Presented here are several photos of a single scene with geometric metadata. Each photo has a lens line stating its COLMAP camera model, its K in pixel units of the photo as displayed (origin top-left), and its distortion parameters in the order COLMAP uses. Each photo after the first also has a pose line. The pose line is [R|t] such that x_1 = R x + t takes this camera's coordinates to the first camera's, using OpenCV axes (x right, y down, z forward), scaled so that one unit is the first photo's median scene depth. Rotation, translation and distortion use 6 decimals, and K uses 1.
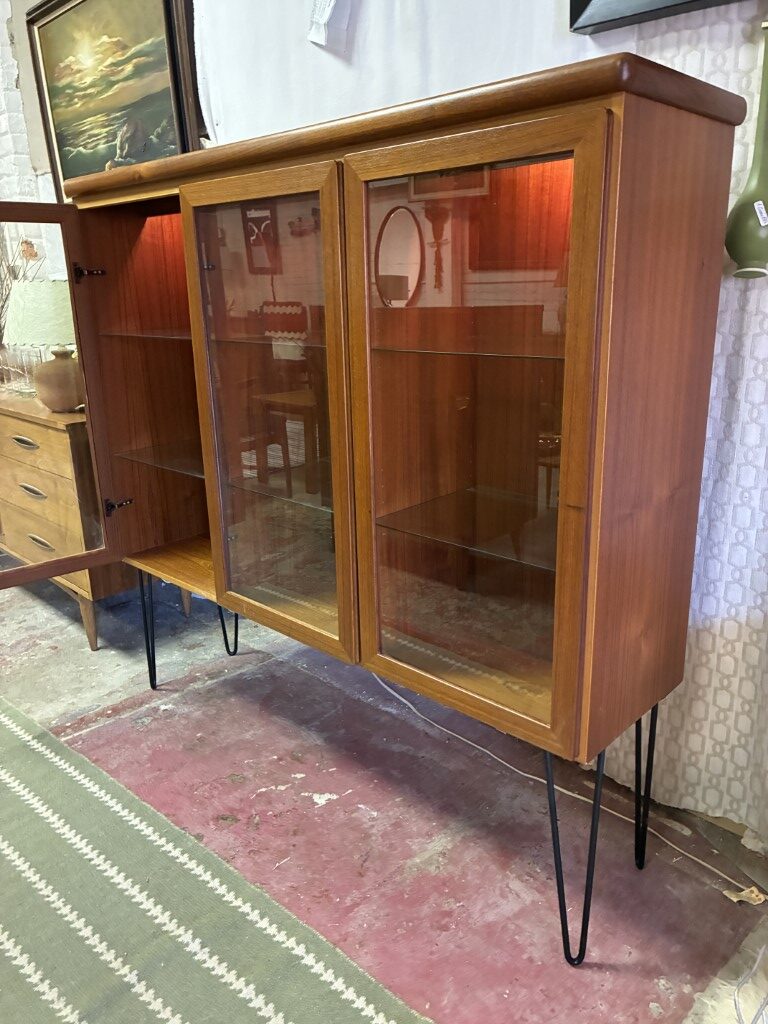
lens RADIAL K [[769.4, 0, 385.4], [0, 769.4, 508.7], [0, 0, 1]] dist [0.069548, -0.104140]
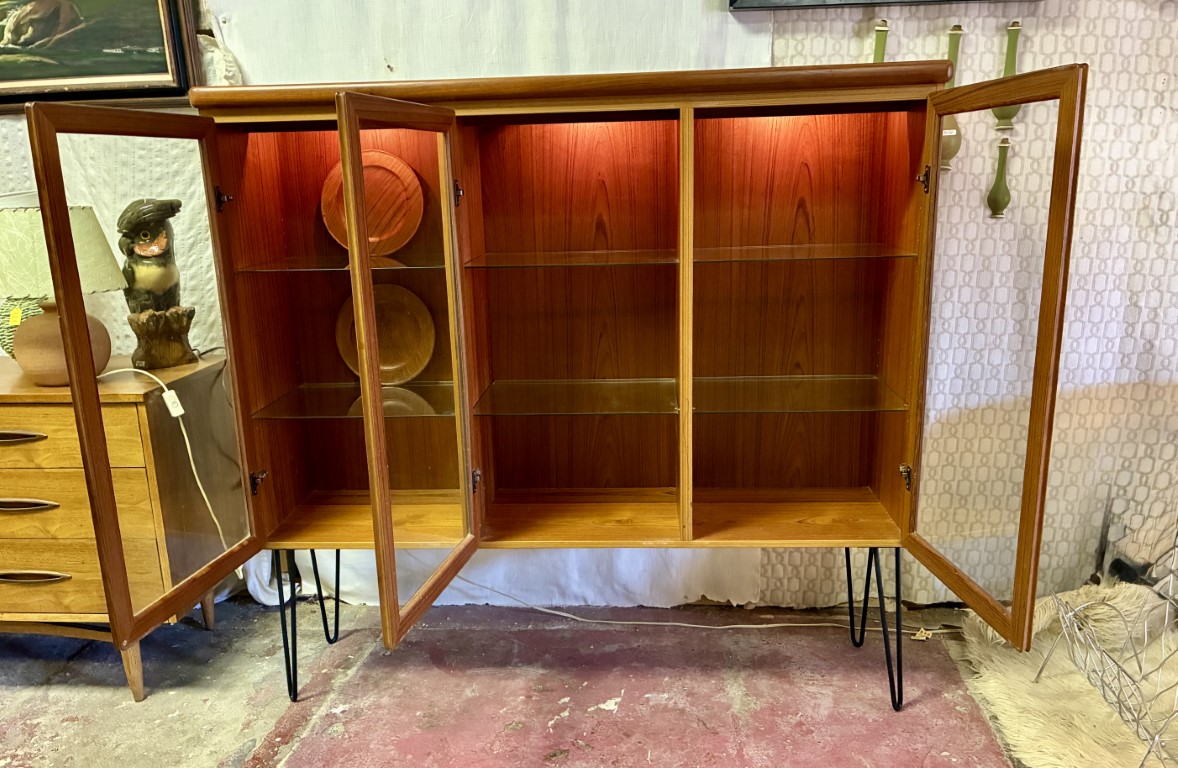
lens RADIAL K [[894.0, 0, 588.7], [0, 894.0, 400.2], [0, 0, 1]] dist [0.009477, 0.002609]
pose [[0.765307, -0.152716, 0.625287, -0.758786], [0.191498, 0.981479, 0.005330, -0.028780], [-0.614520, 0.115662, 0.780377, 0.055552]]
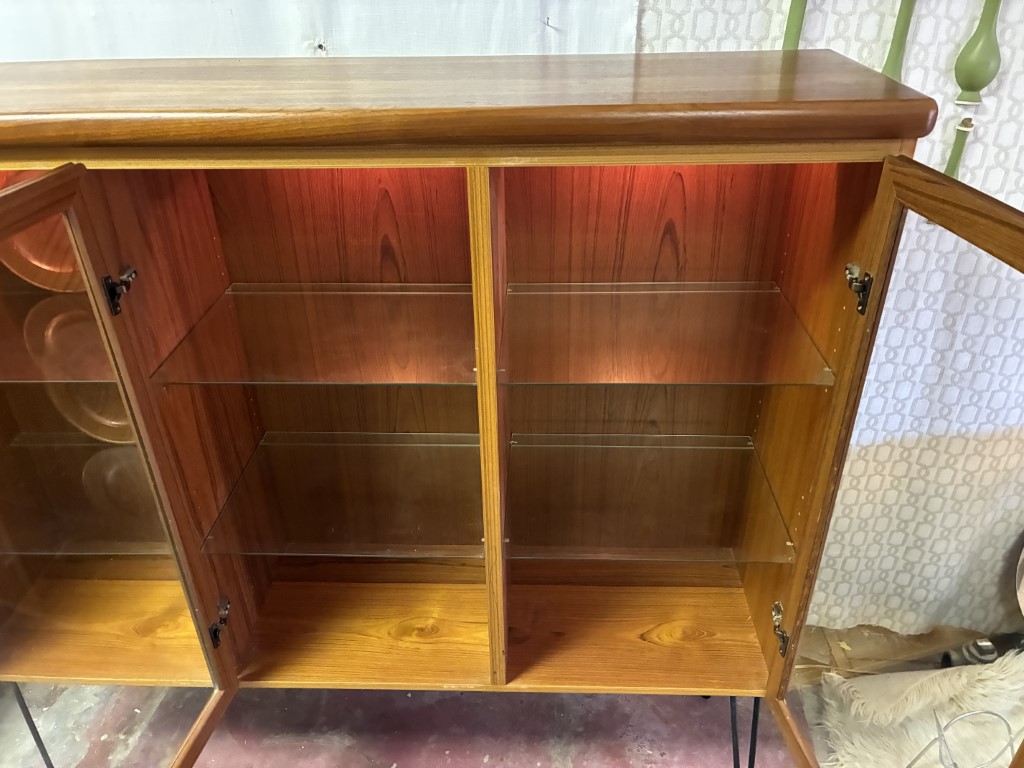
lens RADIAL K [[769.4, 0, 512.0], [0, 769.4, 384.0], [0, 0, 1]] dist [0.069548, -0.104140]
pose [[0.747599, -0.331340, 0.575595, -0.345837], [0.188247, 0.936837, 0.294788, -0.319765], [-0.636914, -0.112029, 0.762752, 0.298402]]
